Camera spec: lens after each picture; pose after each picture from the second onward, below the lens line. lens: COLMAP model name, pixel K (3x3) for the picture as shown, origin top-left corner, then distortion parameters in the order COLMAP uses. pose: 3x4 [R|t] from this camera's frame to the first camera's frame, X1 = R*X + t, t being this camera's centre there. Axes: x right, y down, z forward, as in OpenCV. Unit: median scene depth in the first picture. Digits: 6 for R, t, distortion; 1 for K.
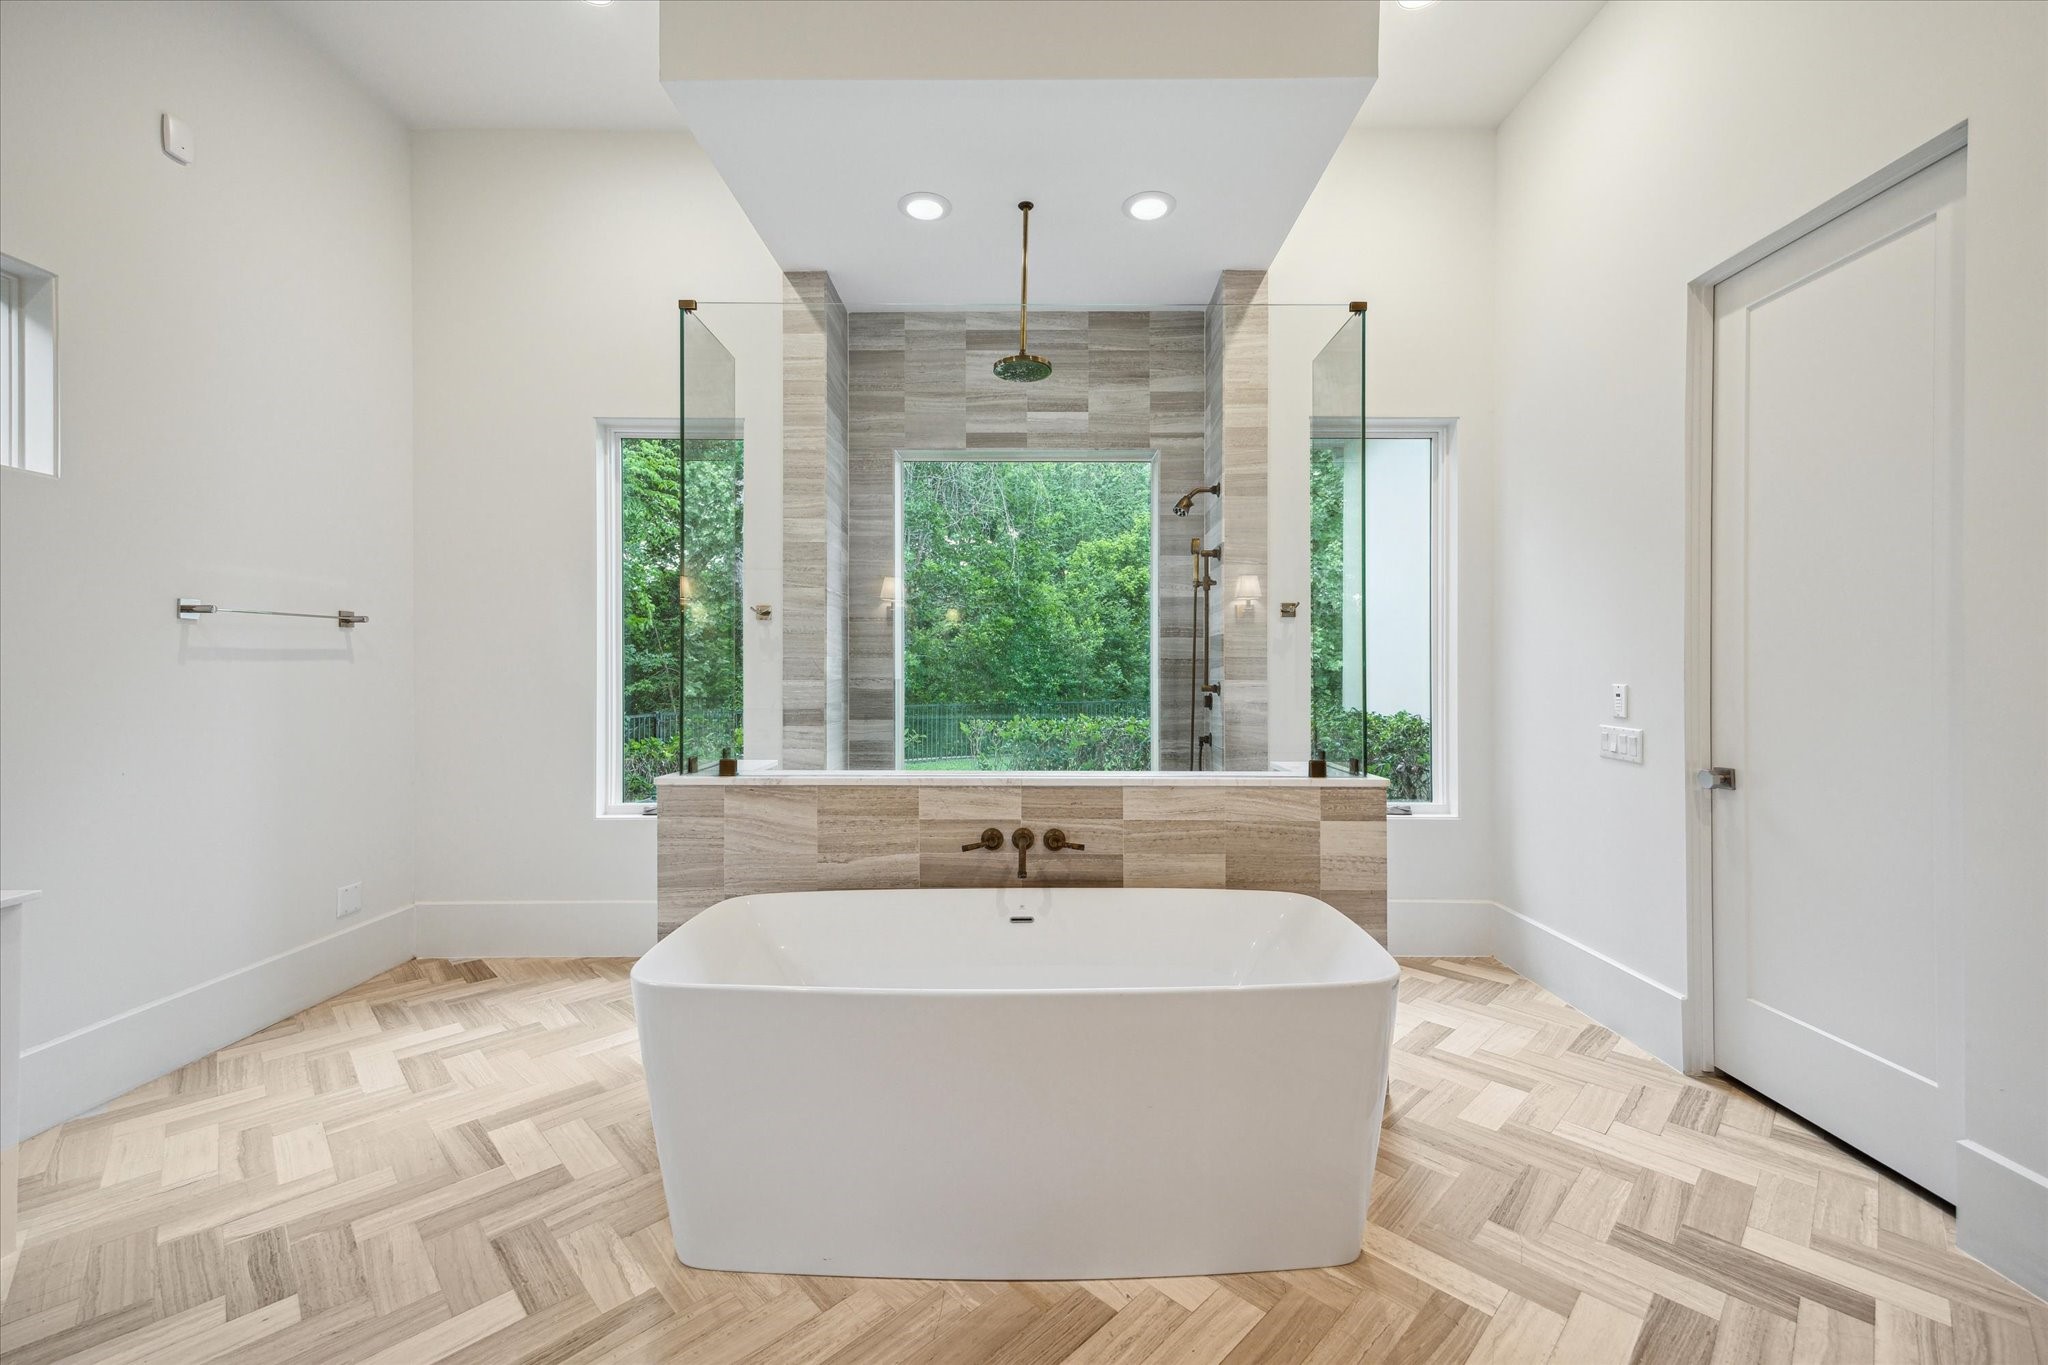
lens RADIAL K [[833.6, 0, 1028.2], [0, 833.6, 675.6], [0, 0, 1]] dist [0.013210, 0.000157]
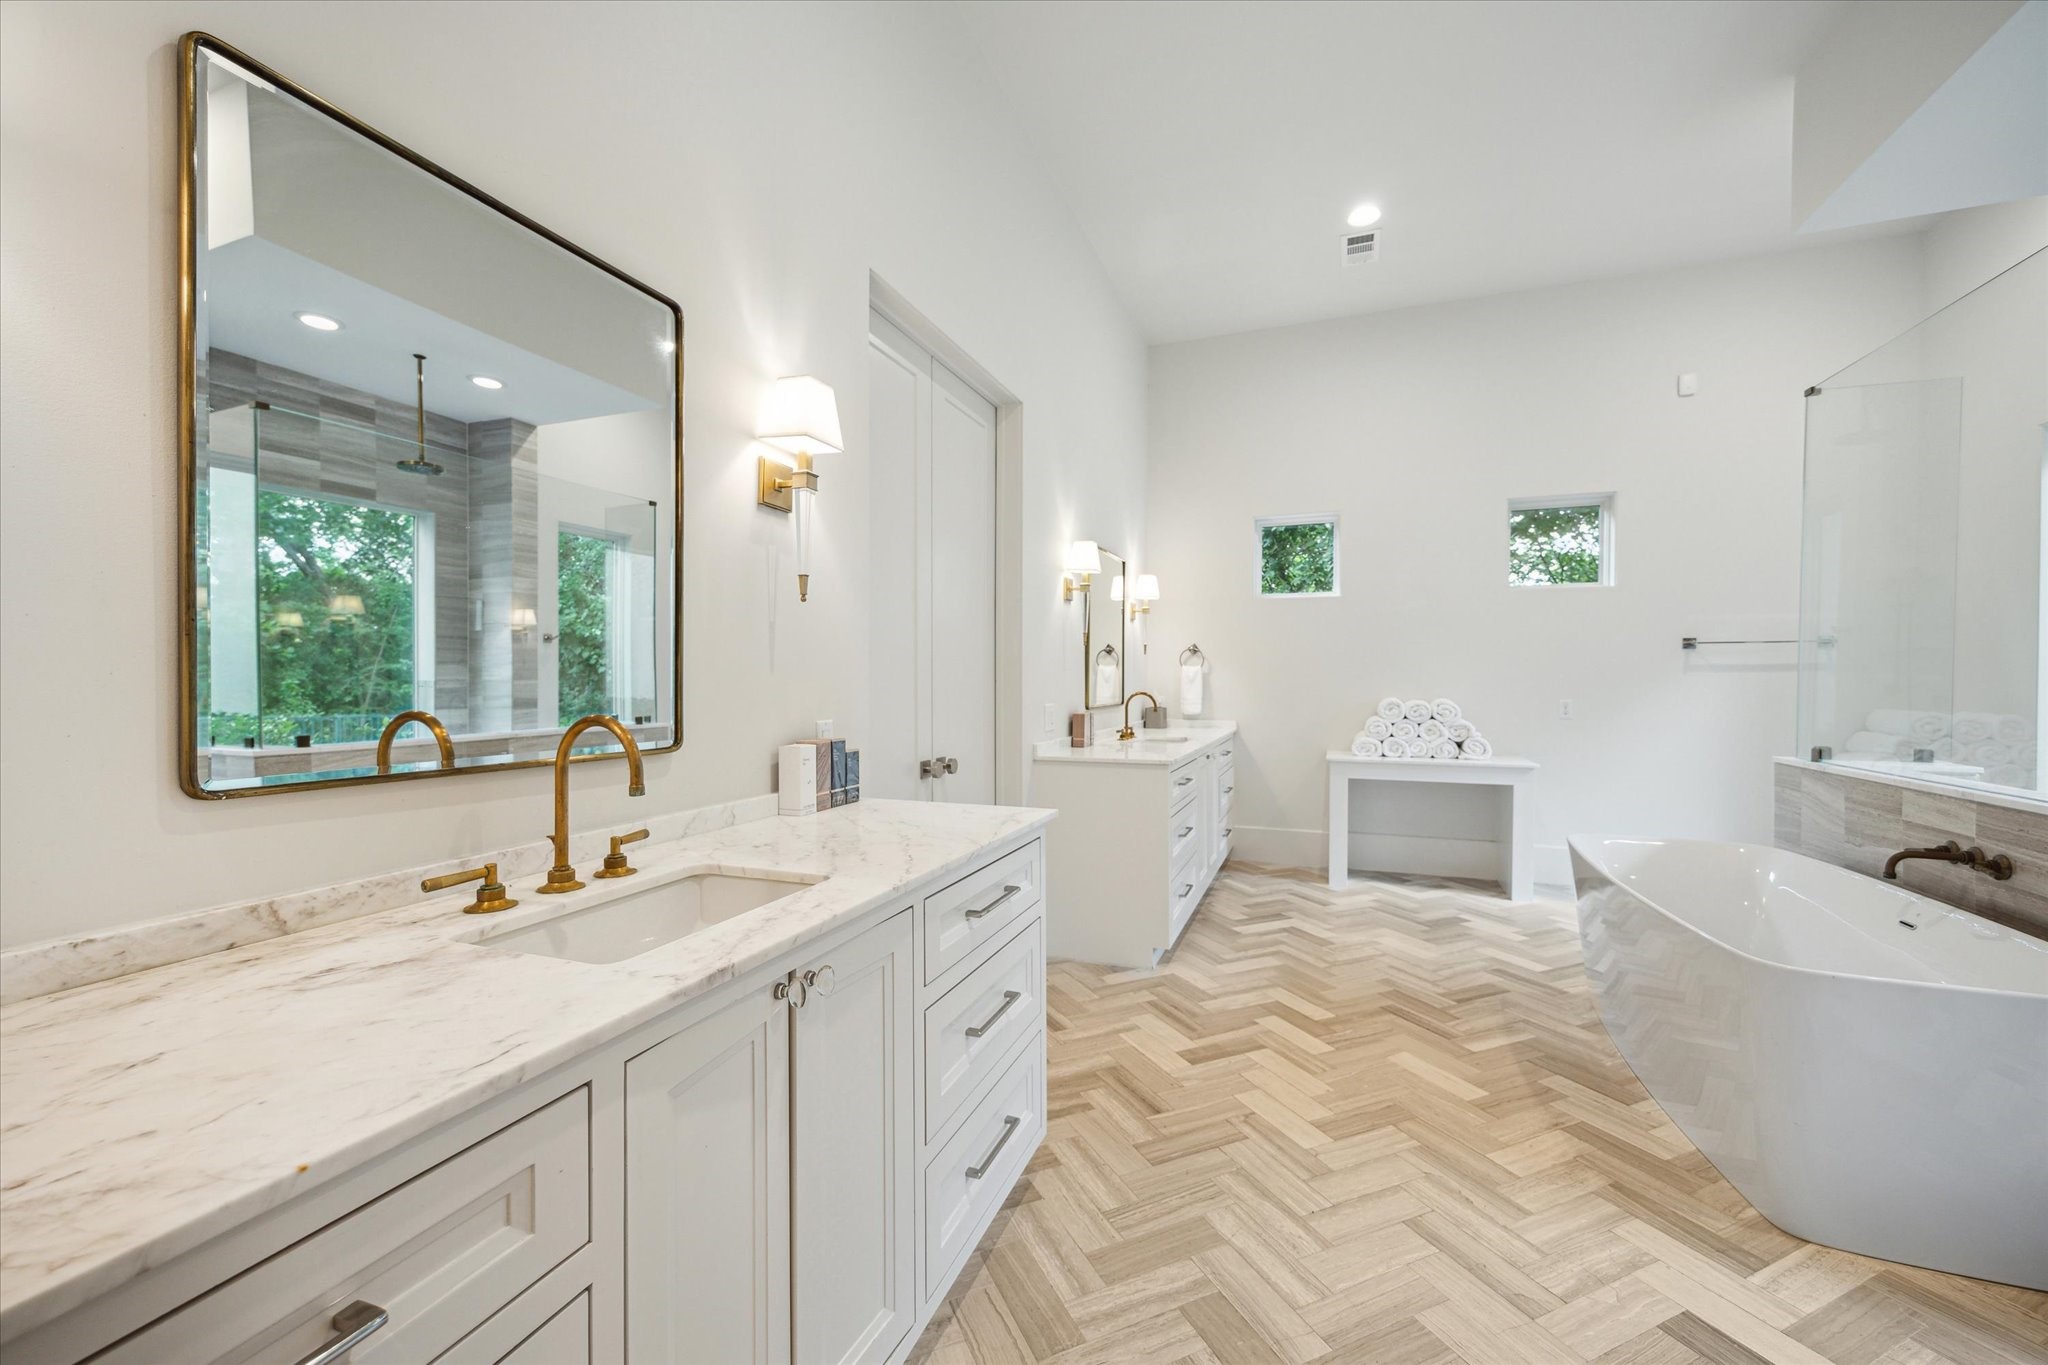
lens RADIAL K [[833.6, 0, 1023.8], [0, 833.6, 681.5], [0, 0, 1]] dist [0.013210, 0.000157]
pose [[-0.358200, 0.004948, -0.933632, 1.259390], [-0.006784, 0.999946, 0.007902, -0.001925], [0.933620, 0.009165, -0.358147, 0.347589]]
